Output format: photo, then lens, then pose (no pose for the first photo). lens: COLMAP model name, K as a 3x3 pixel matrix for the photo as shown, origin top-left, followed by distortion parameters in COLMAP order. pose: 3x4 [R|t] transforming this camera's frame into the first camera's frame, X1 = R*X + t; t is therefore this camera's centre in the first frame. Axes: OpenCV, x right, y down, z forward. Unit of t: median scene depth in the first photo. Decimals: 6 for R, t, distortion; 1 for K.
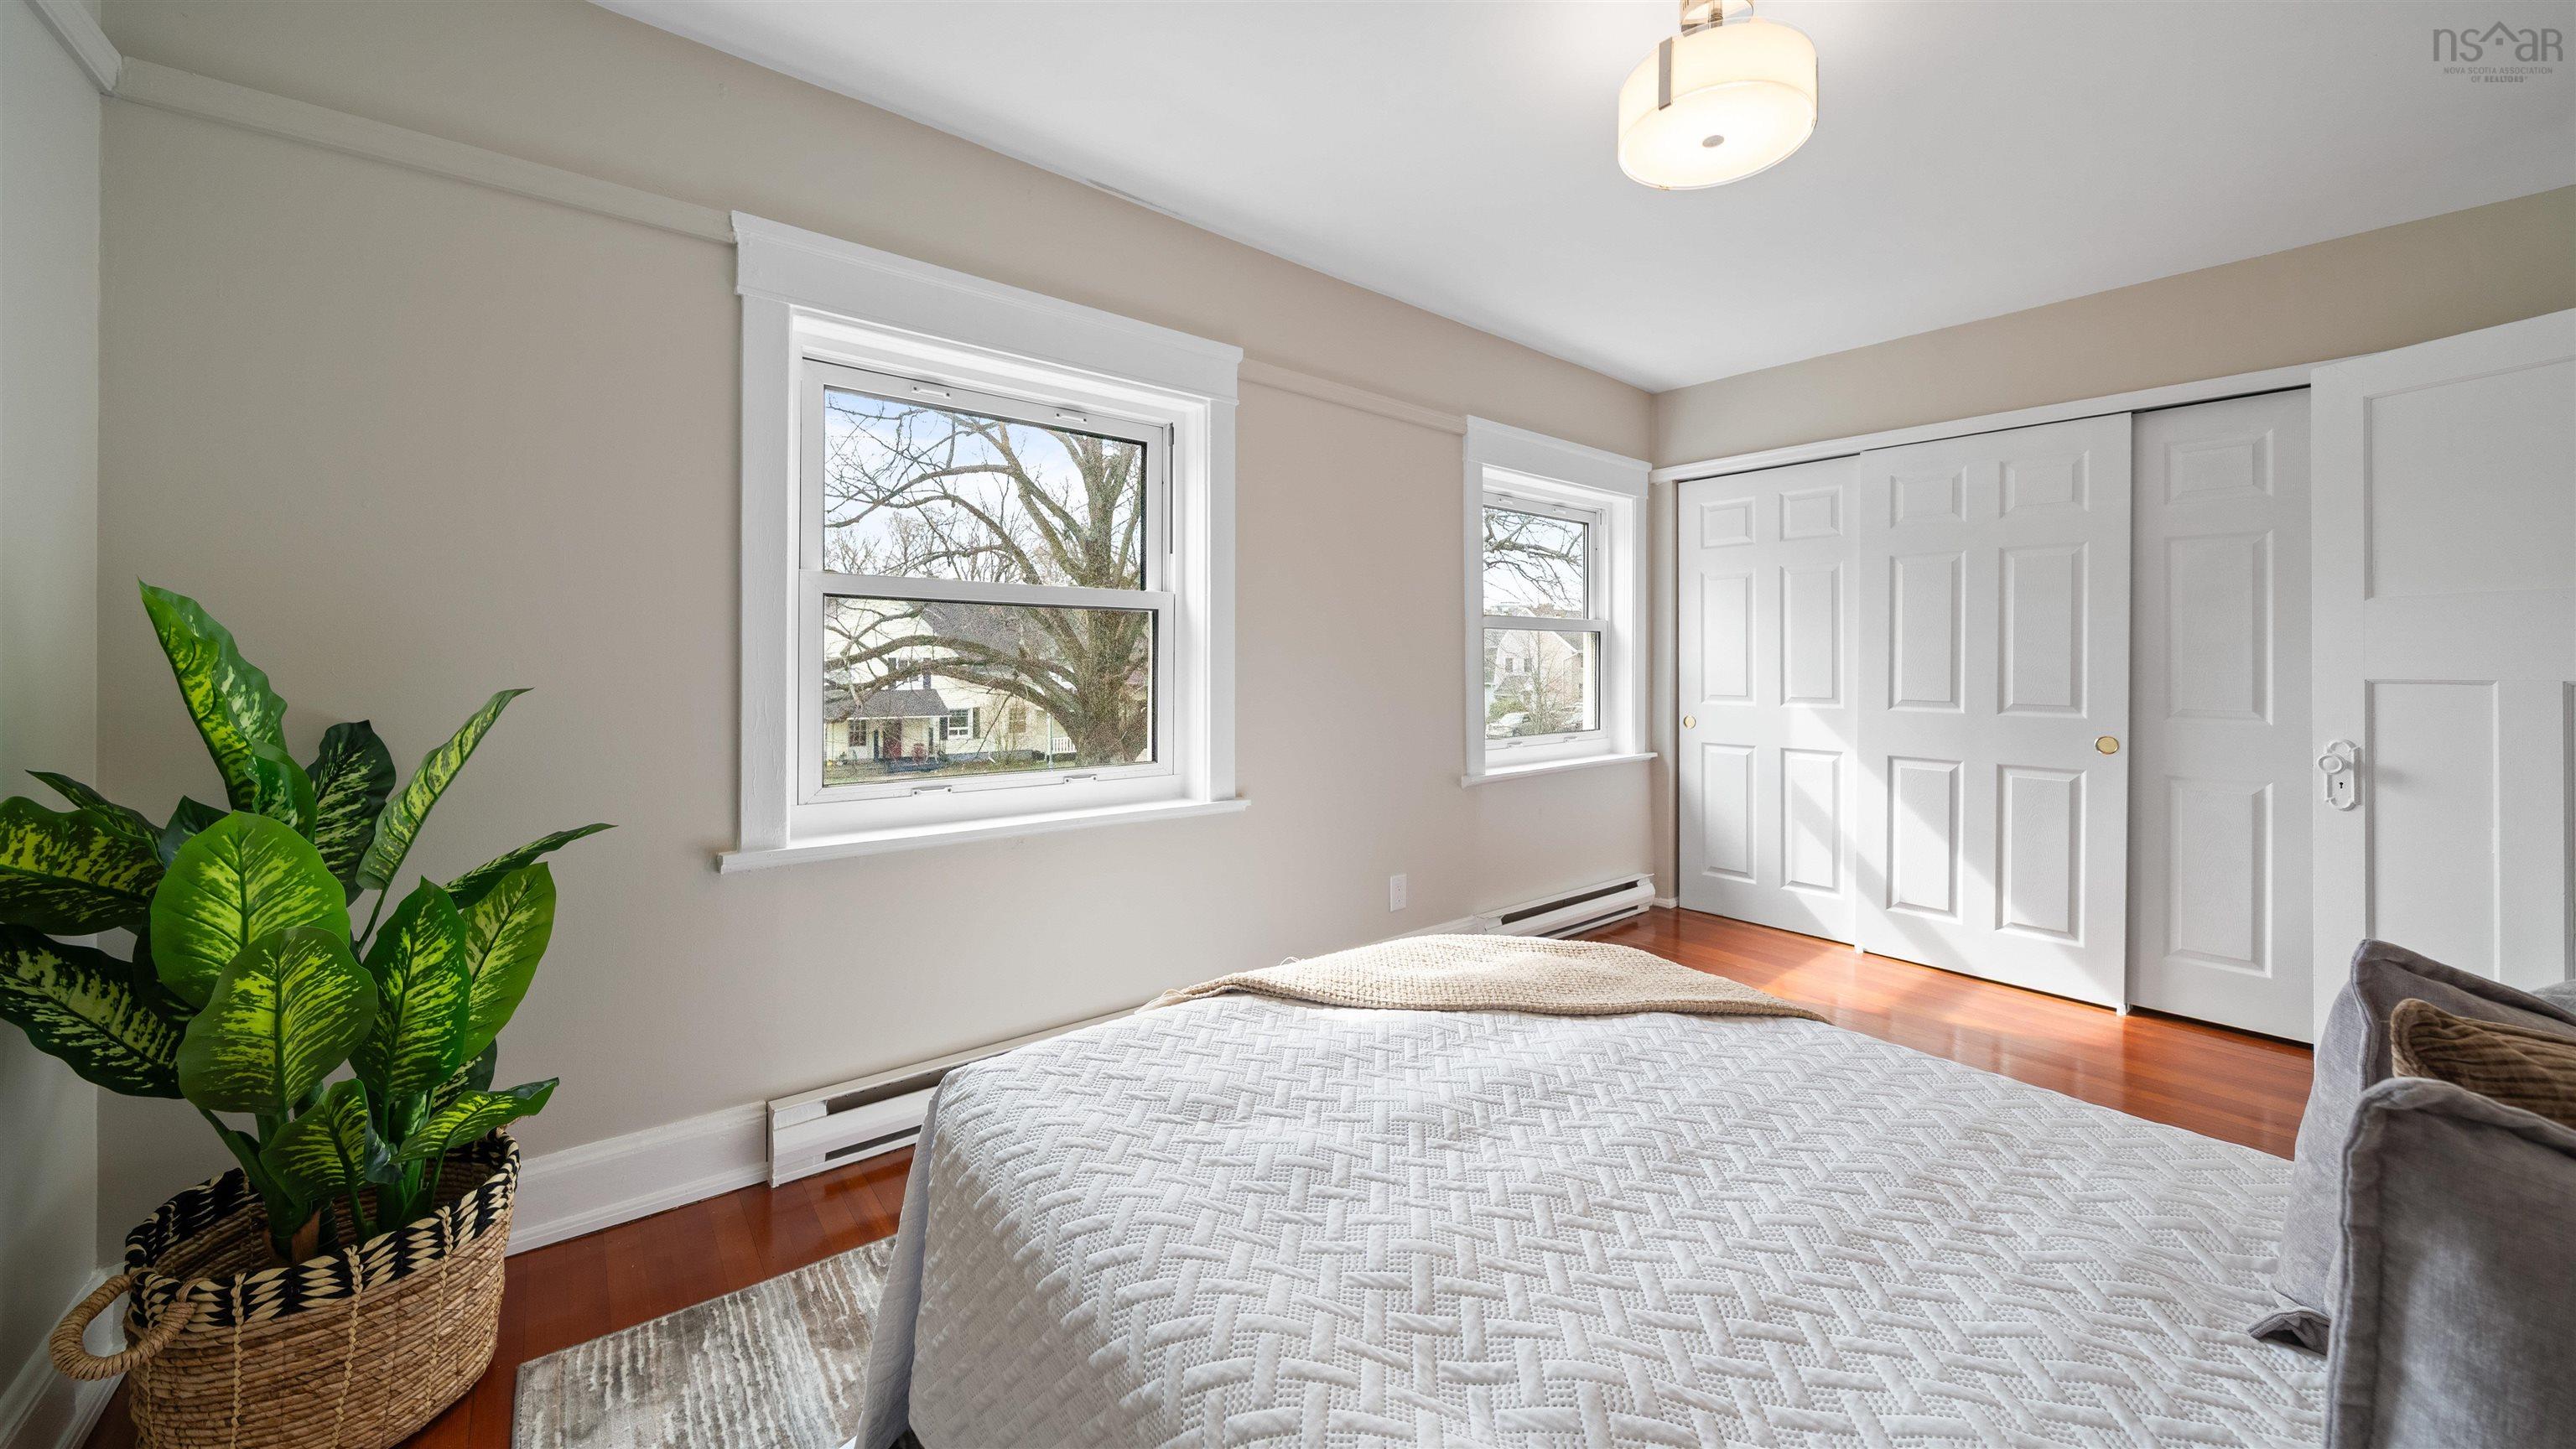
lens RADIAL K [[912.9, 0, 1284.2], [0, 912.9, 645.4], [0, 0, 1]] dist [0.000784, 0.000059]
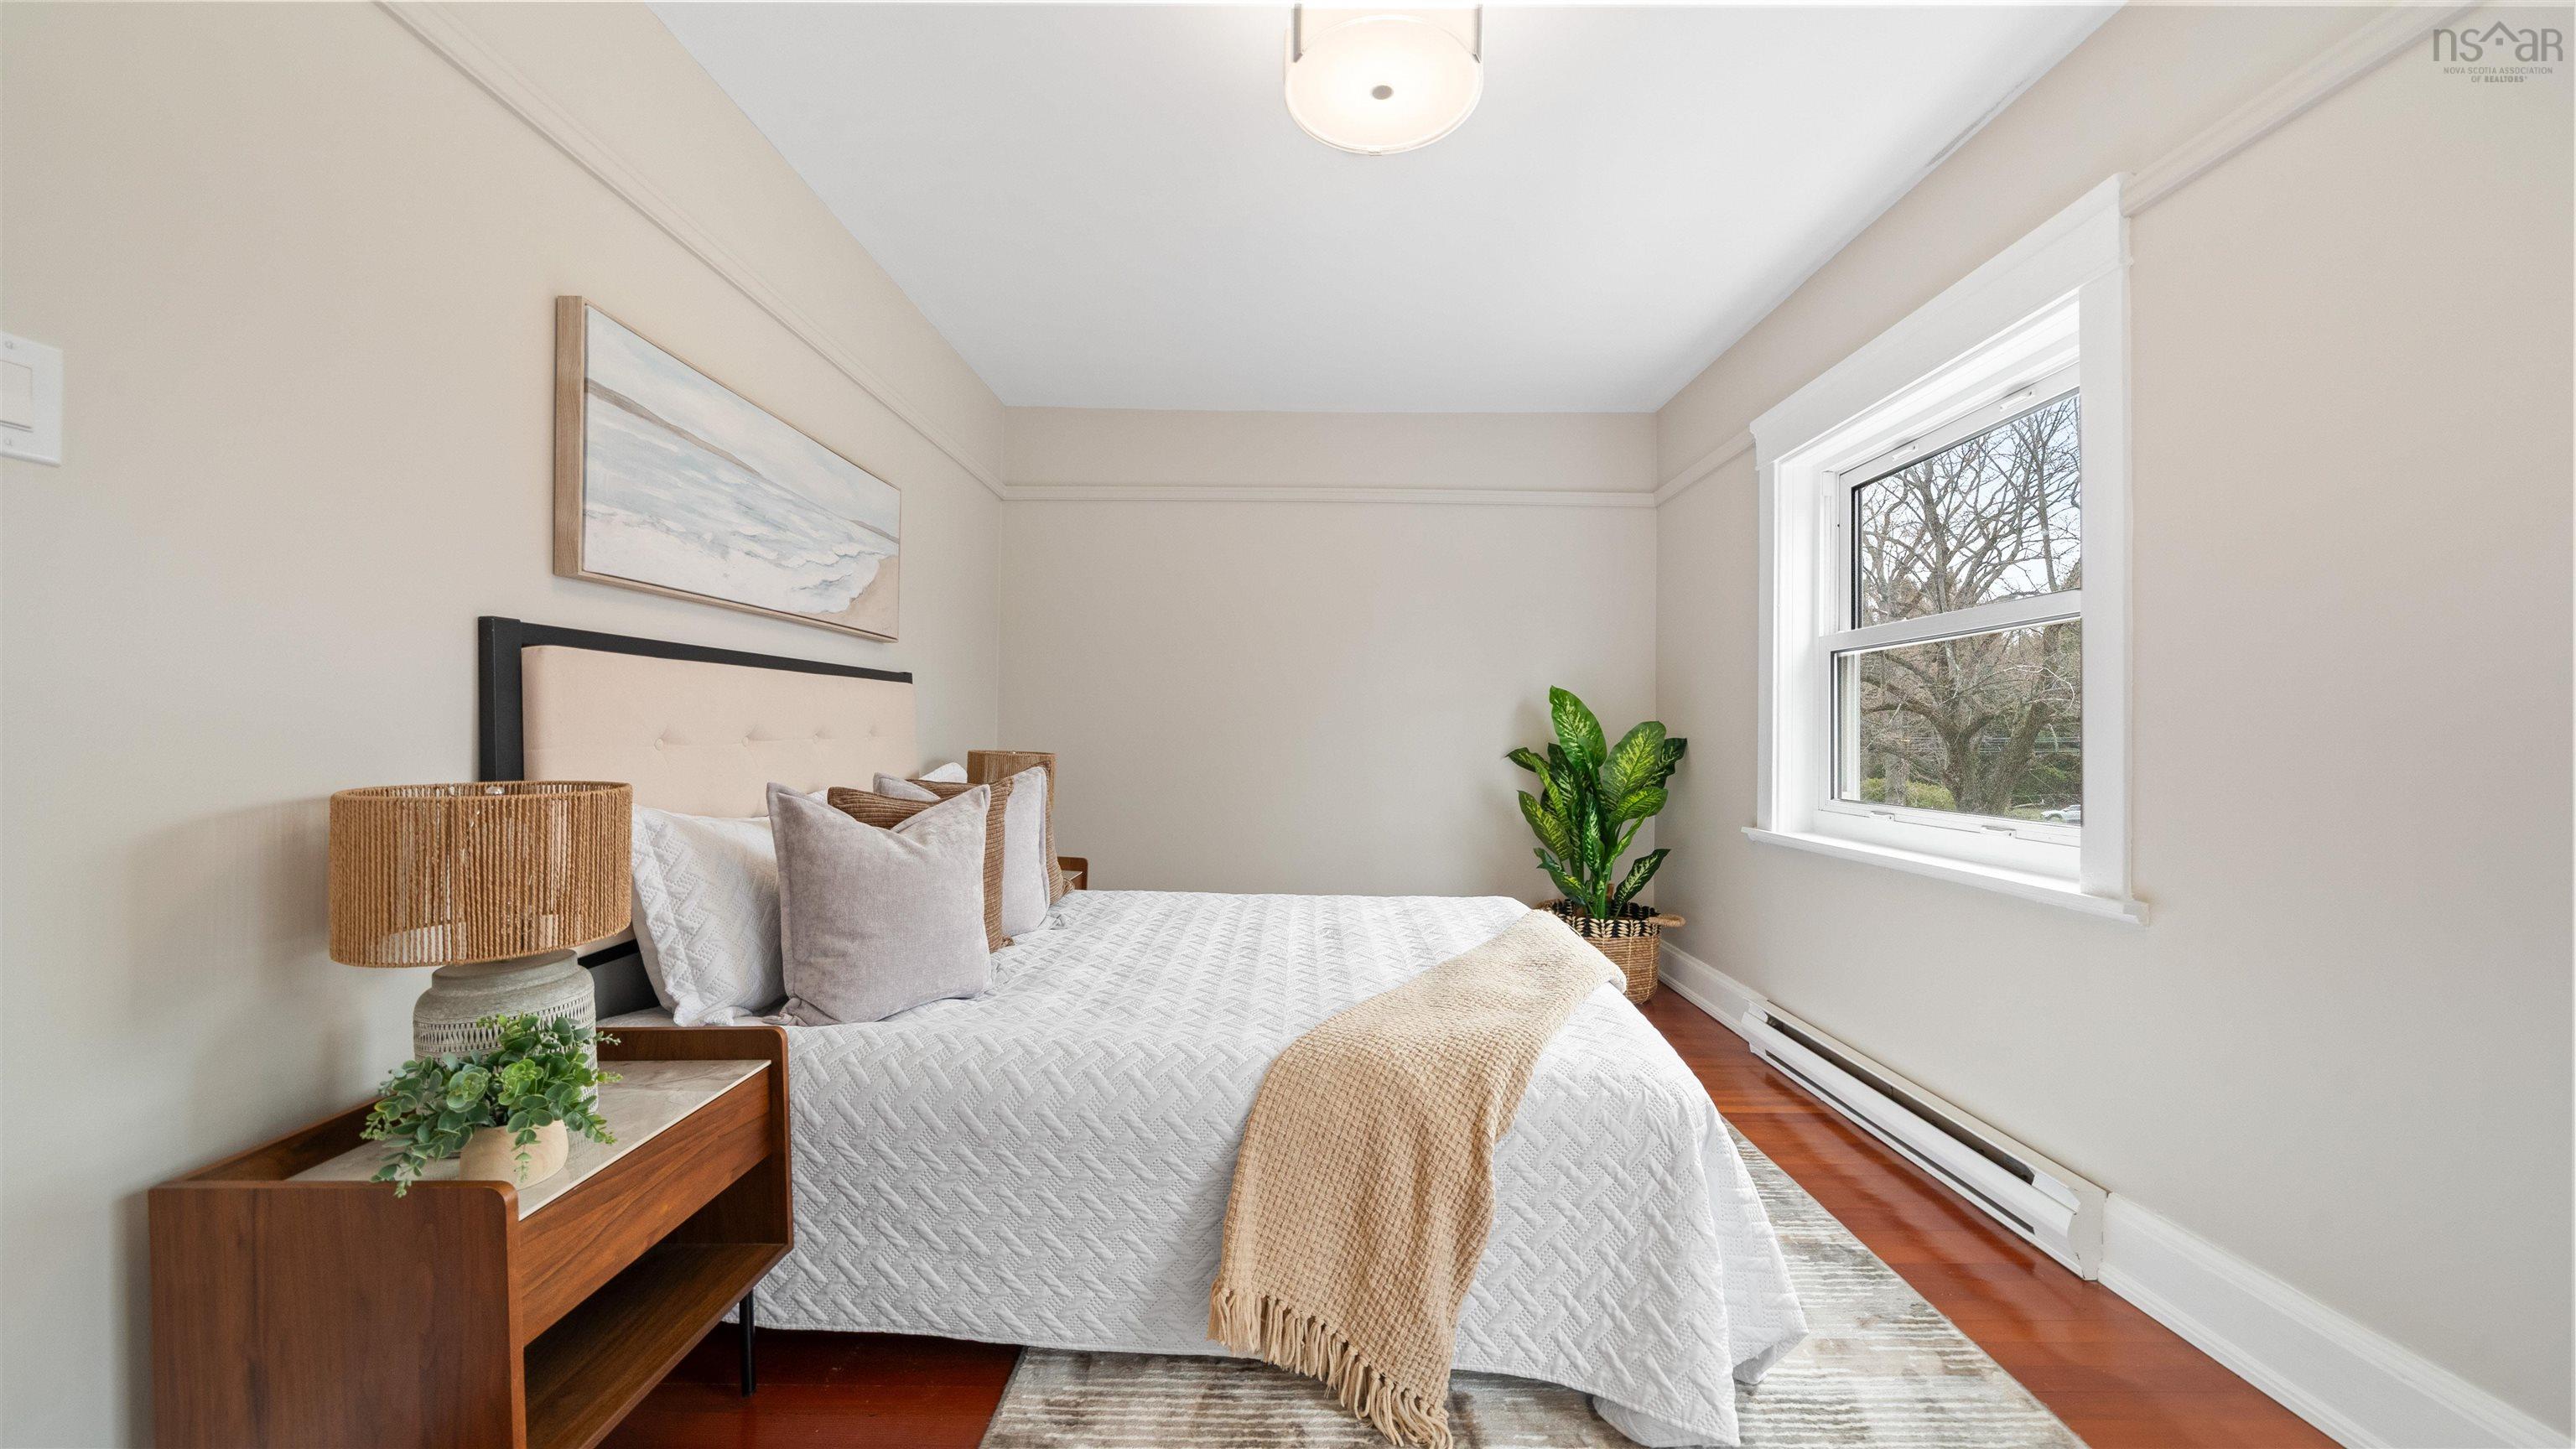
lens RADIAL K [[888.3, 0, 1288.0], [0, 888.3, 724.5], [0, 0, 1]] dist [0.000109, -0.004265]
pose [[-0.627620, -0.023432, -0.778167, 0.610257], [-0.000278, 0.999554, -0.029874, 0.053769], [0.778520, -0.018533, -0.627346, 0.745726]]
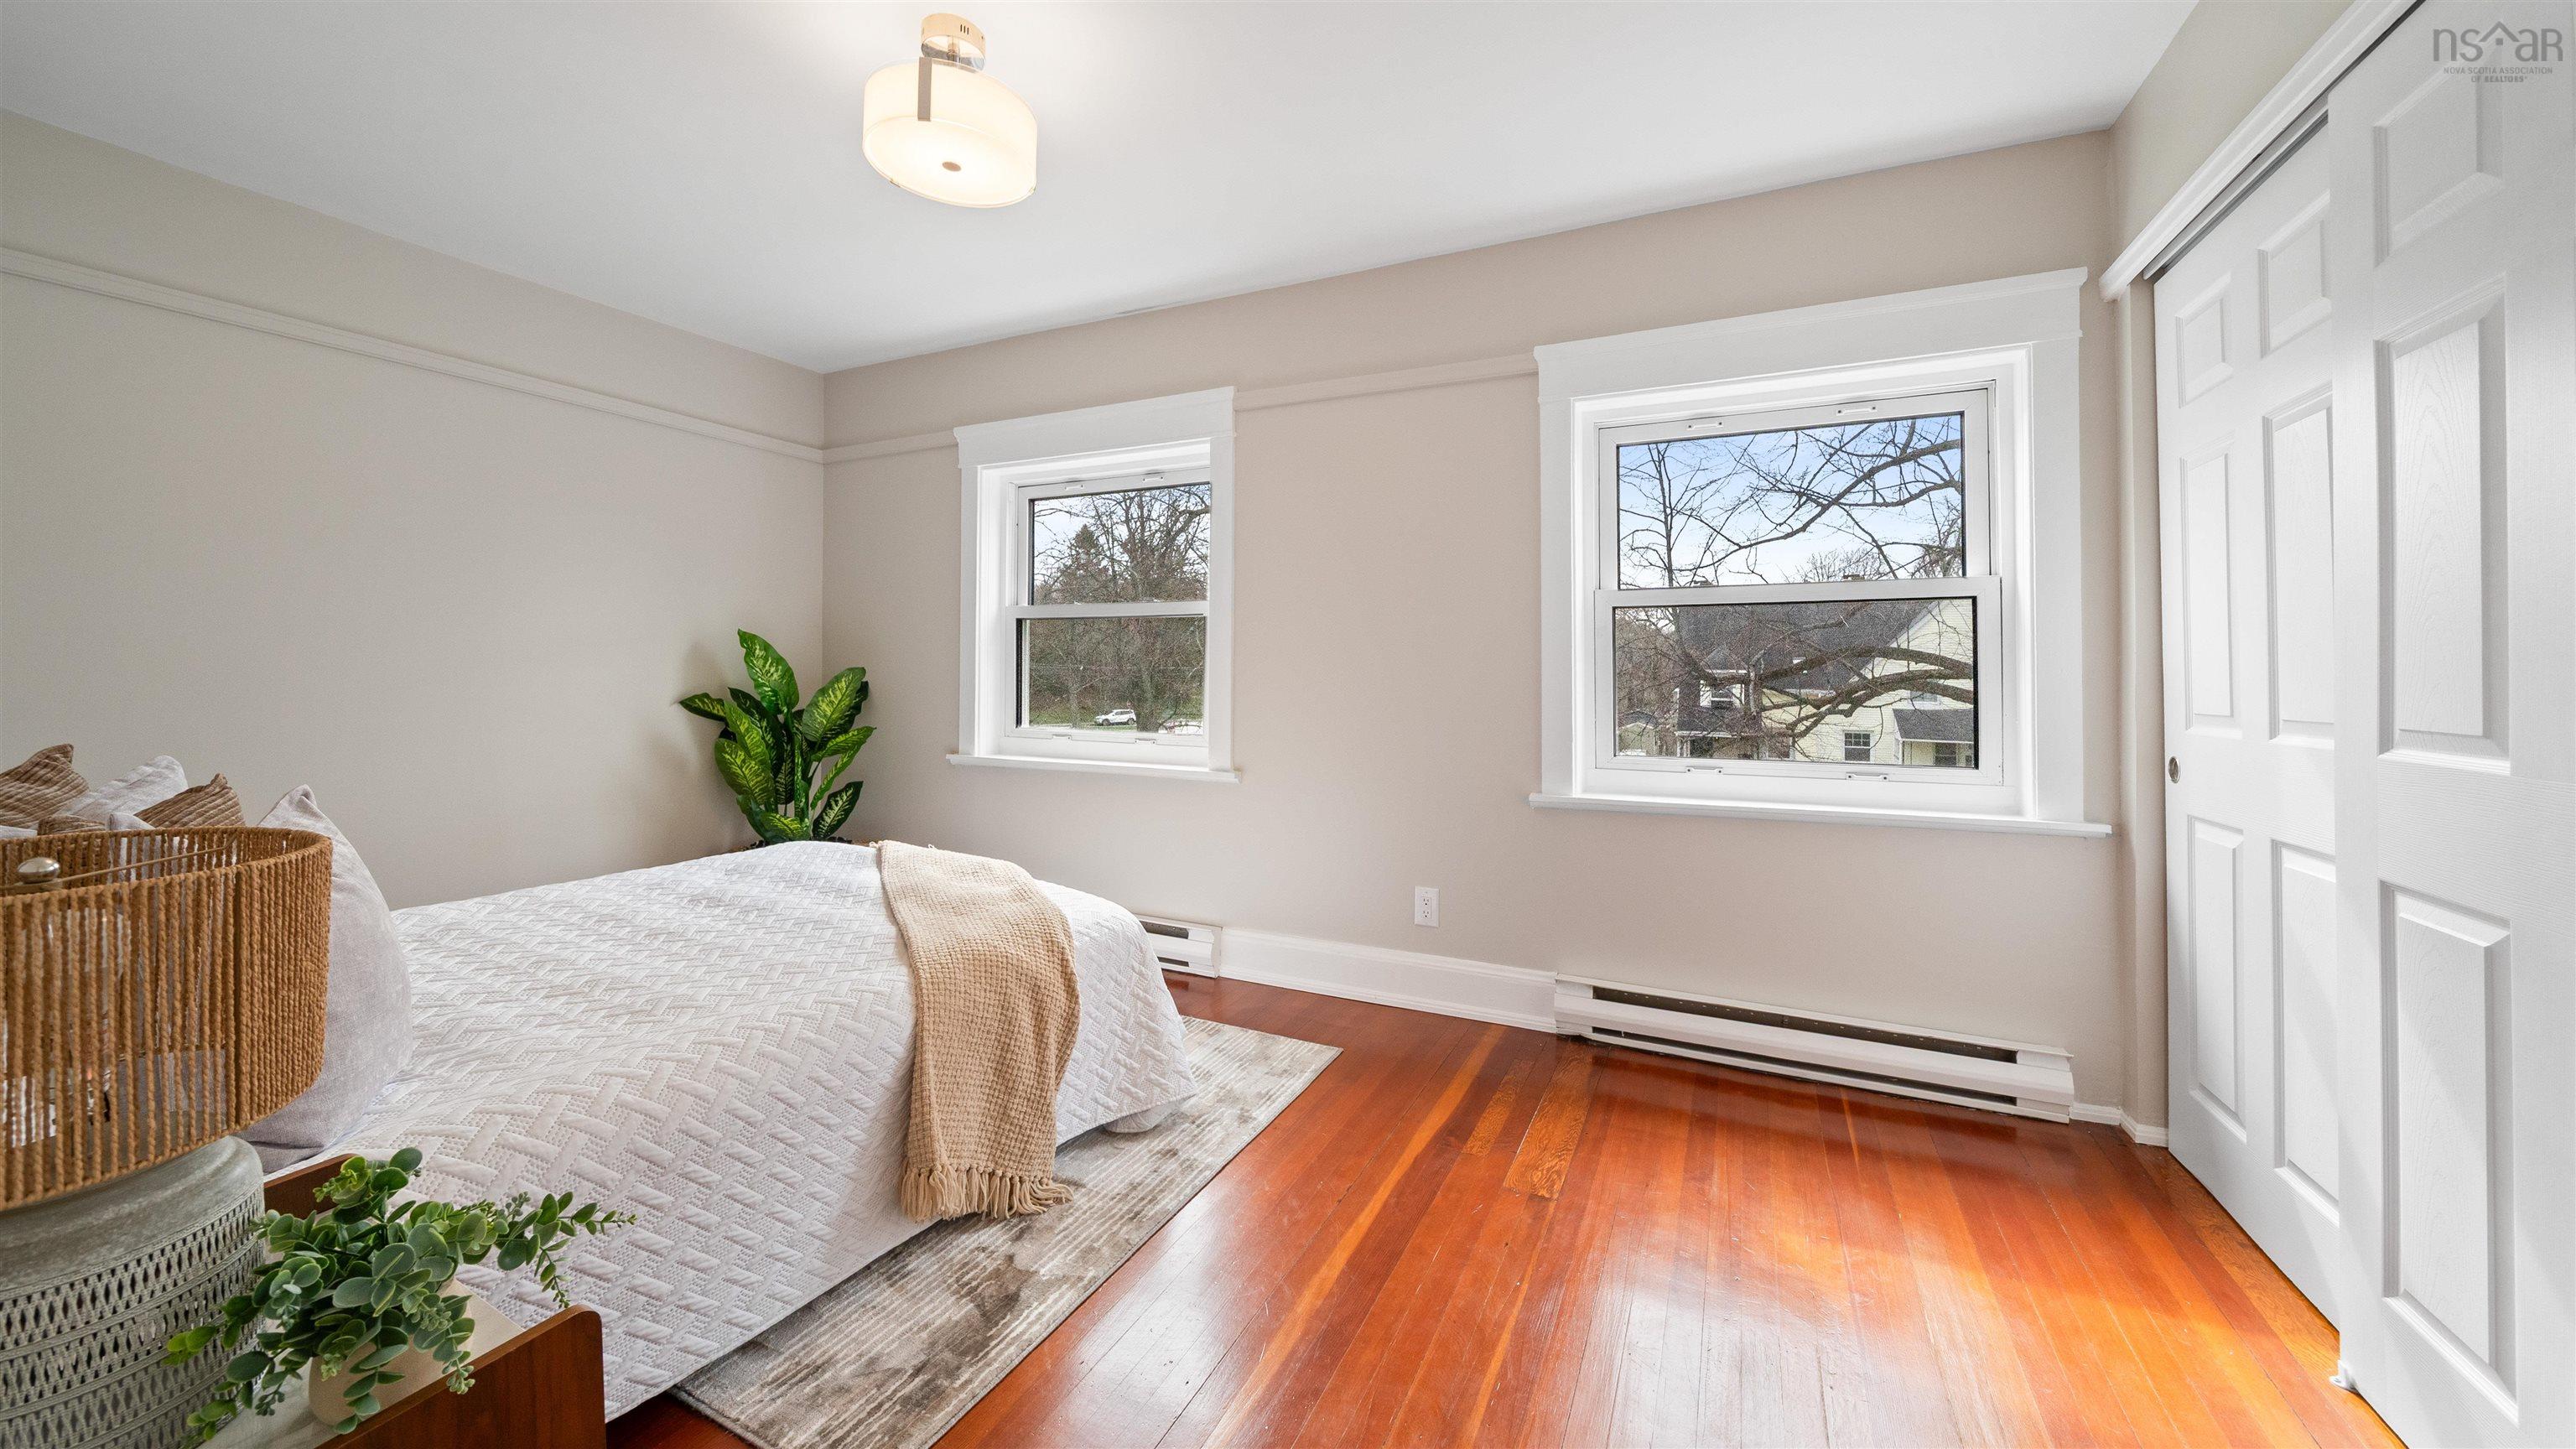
lens RADIAL K [[910.7, 0, 1291.8], [0, 910.7, 659.9], [0, 0, 1]] dist [-0.000119, -0.000047]
pose [[0.429053, -0.014979, -0.903155, 0.825798], [0.011678, 0.999871, -0.011035, 0.031070], [0.903204, -0.005812, 0.429173, 0.453759]]
